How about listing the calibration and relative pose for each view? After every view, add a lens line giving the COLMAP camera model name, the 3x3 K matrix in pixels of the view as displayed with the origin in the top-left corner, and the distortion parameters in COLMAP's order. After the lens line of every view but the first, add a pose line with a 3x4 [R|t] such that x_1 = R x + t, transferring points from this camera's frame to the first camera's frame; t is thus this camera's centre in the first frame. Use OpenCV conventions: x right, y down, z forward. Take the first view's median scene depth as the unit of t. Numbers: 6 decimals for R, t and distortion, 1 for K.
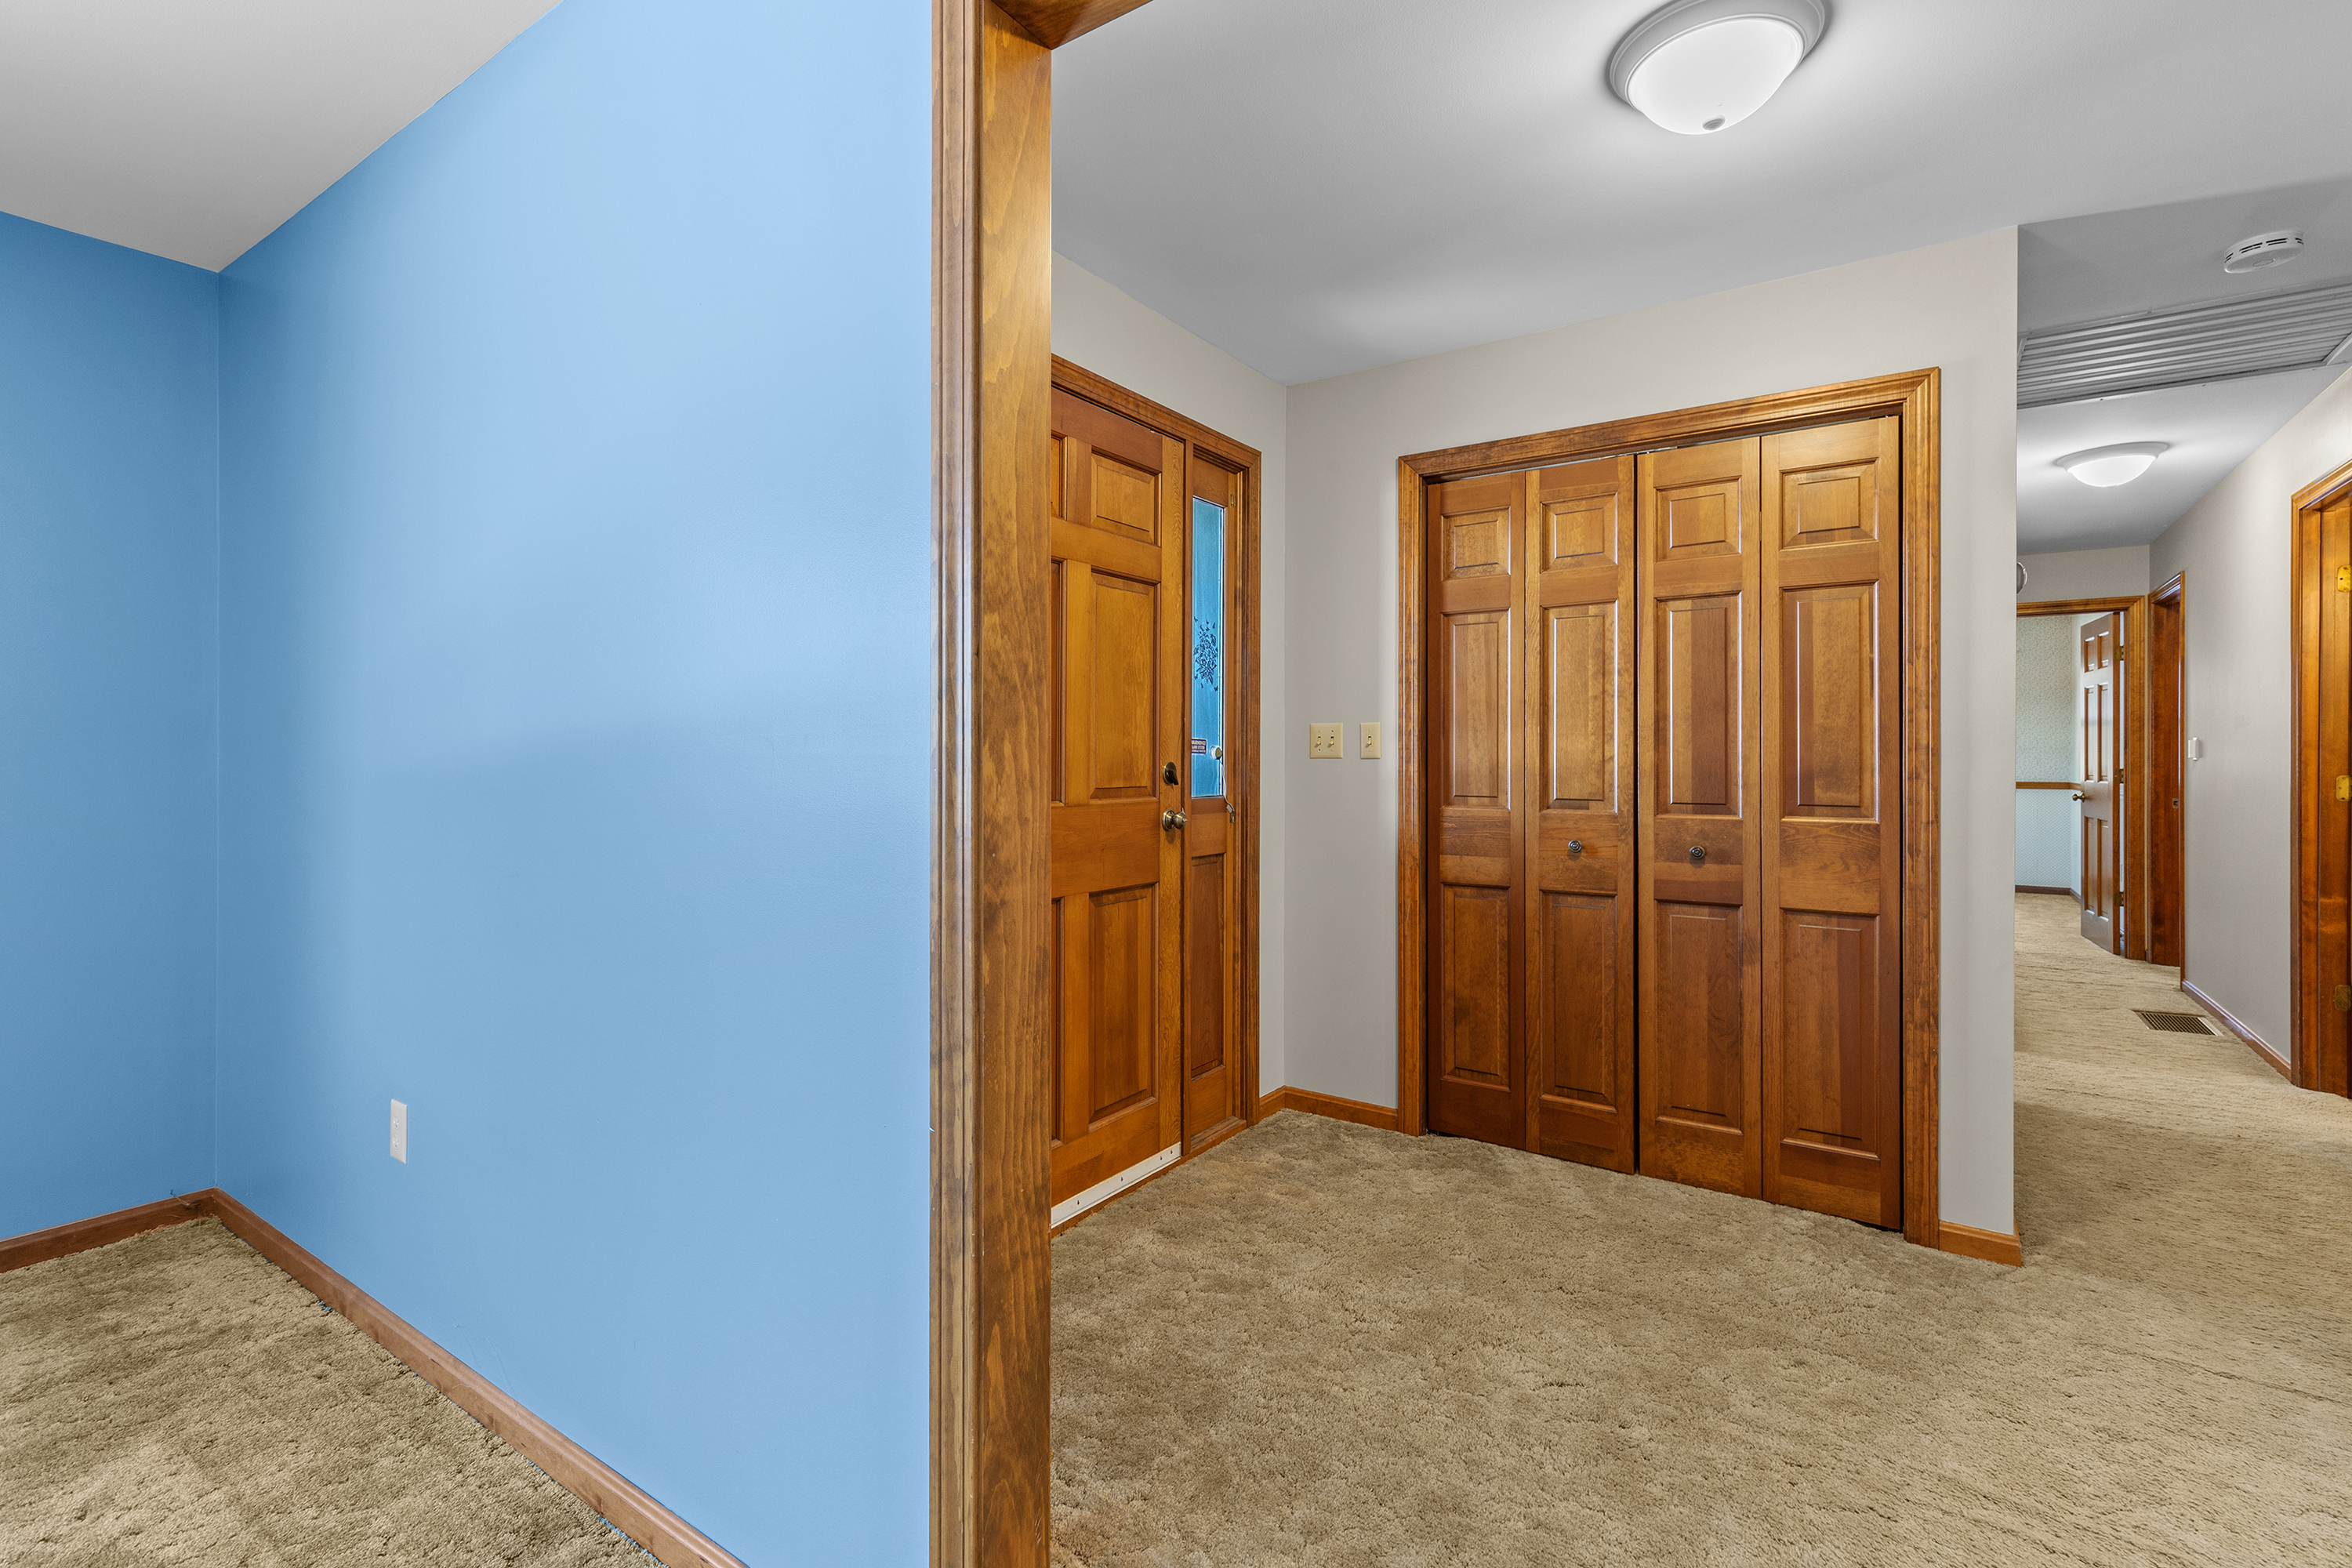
lens RADIAL K [[1053.4, 0, 1172.7], [0, 1053.4, 755.9], [0, 0, 1]] dist [0.001470, 0.000045]
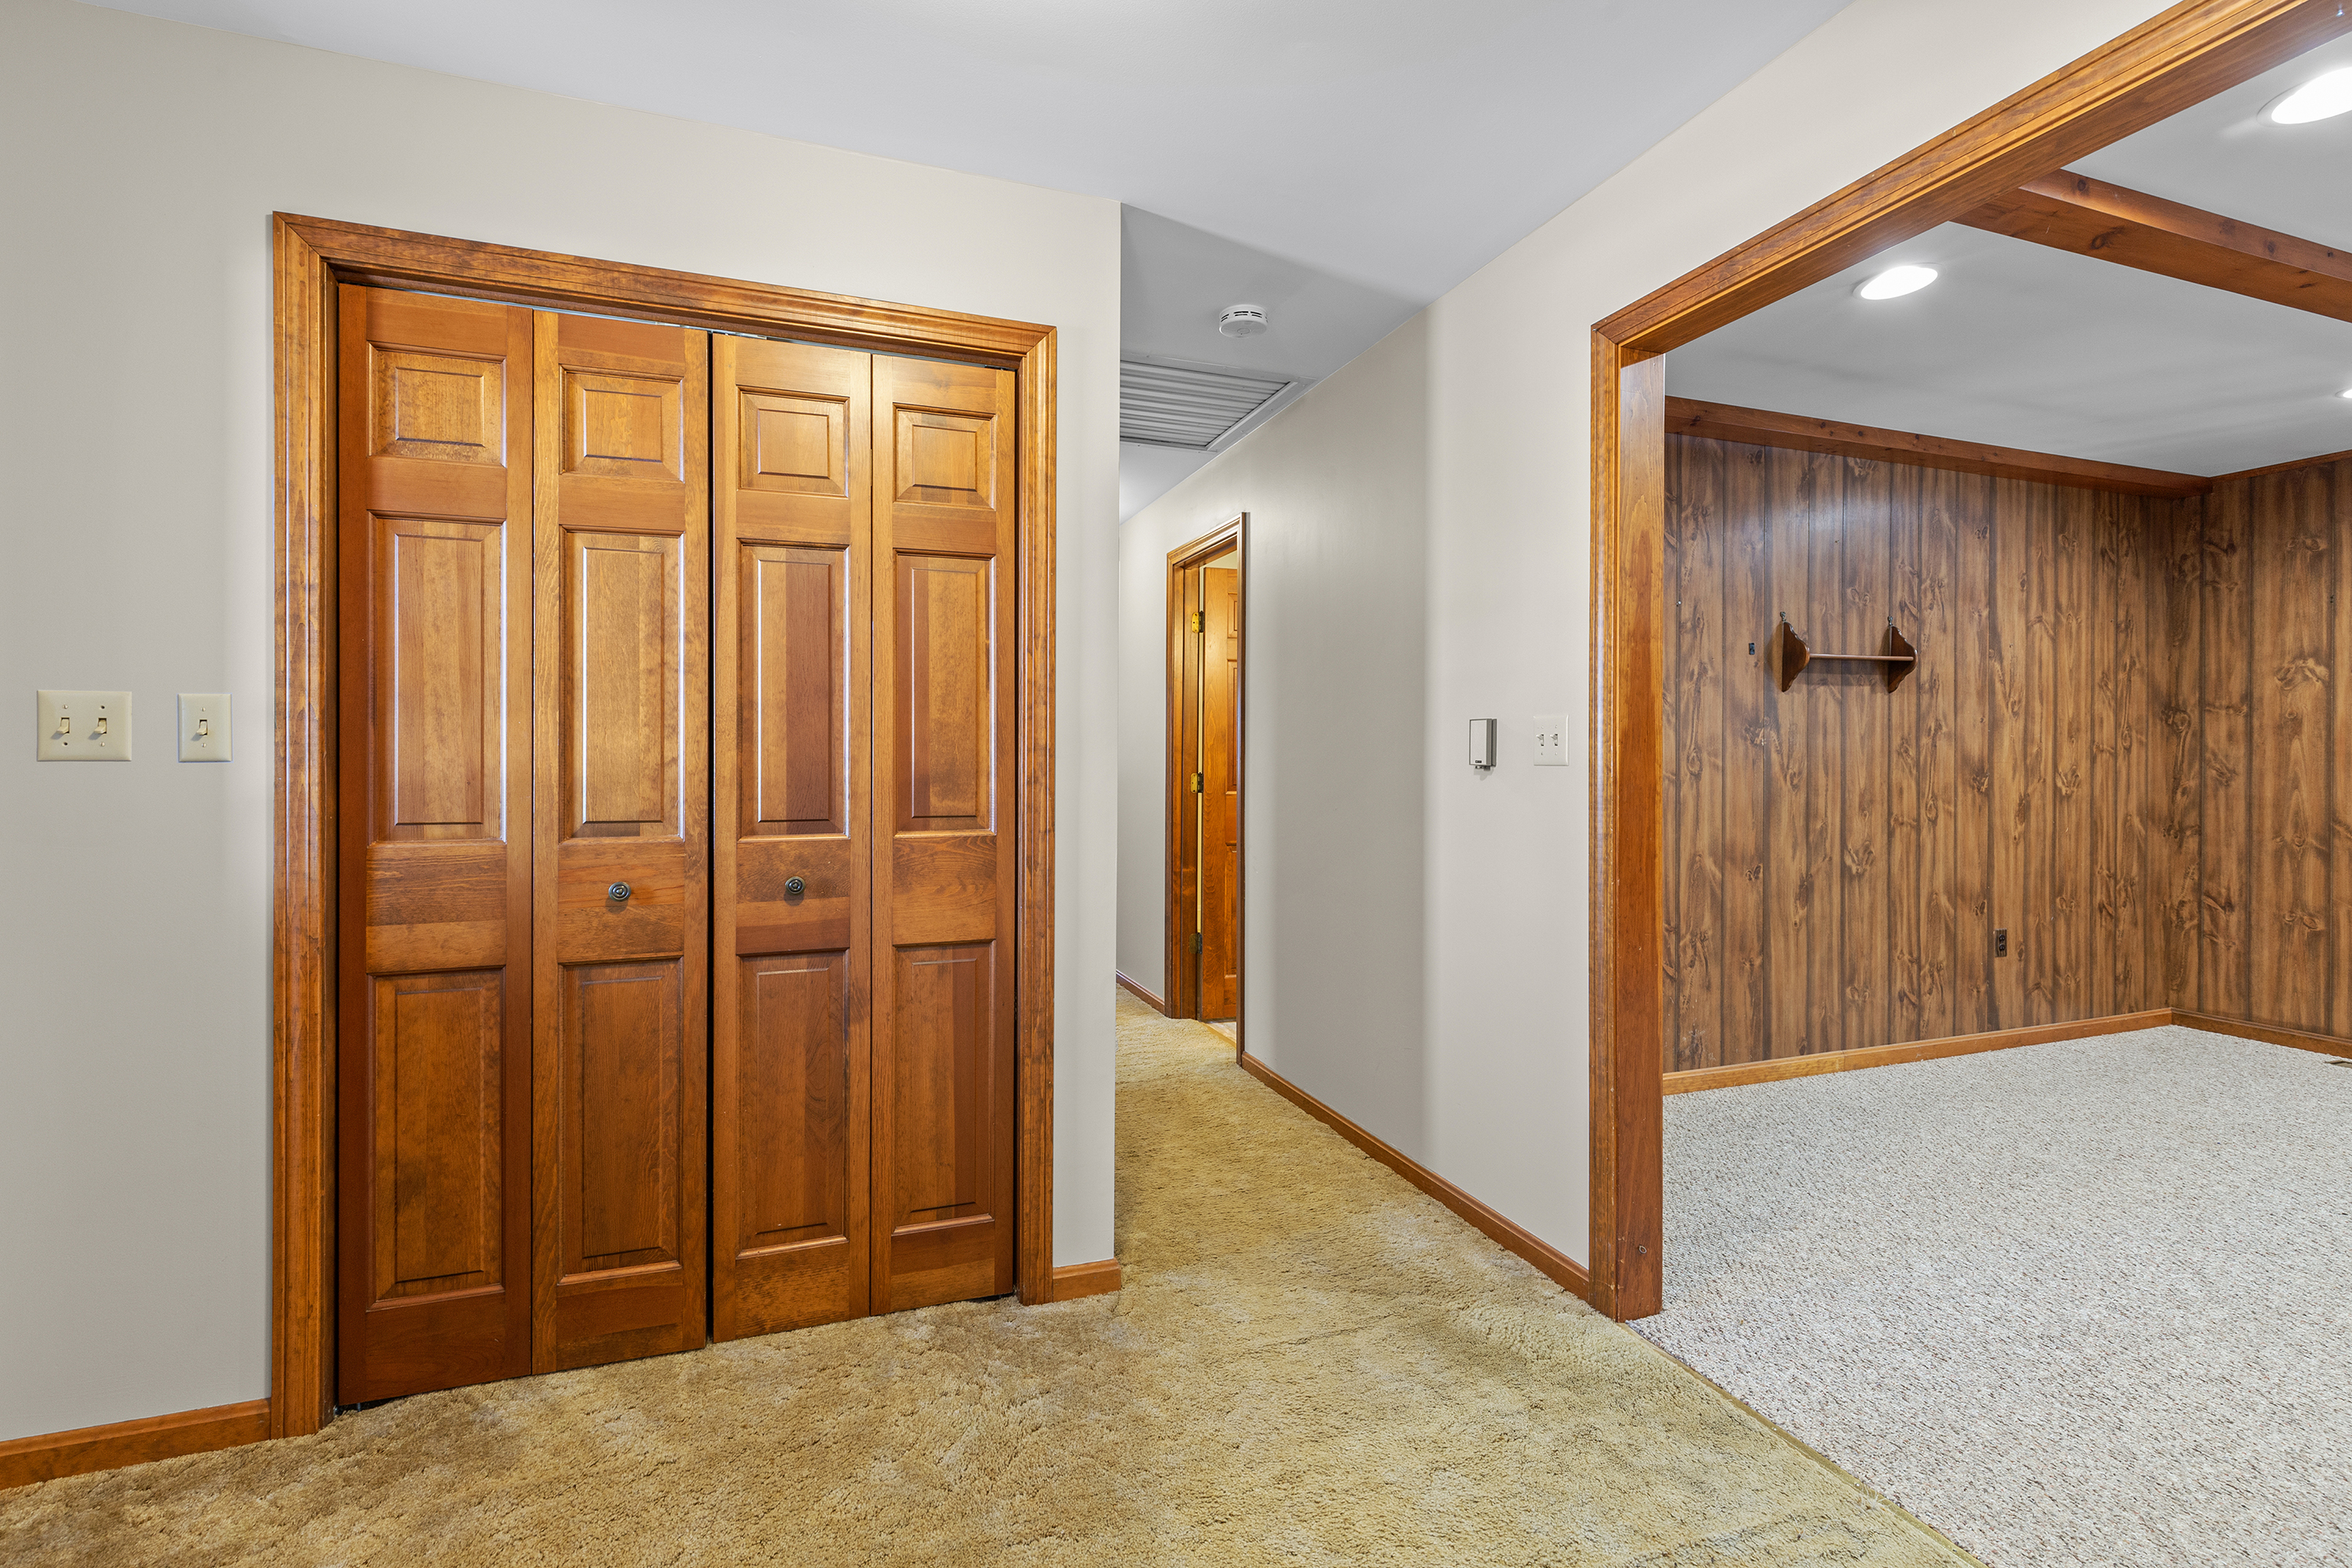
lens RADIAL K [[1053.4, 0, 1178.4], [0, 1053.4, 759.8], [0, 0, 1]] dist [0.001470, 0.000045]
pose [[0.576042, 0.000087, 0.817420, 0.042005], [-0.000881, 0.999999, 0.000514, 0.001369], [-0.817420, -0.001017, 0.576041, 0.342758]]
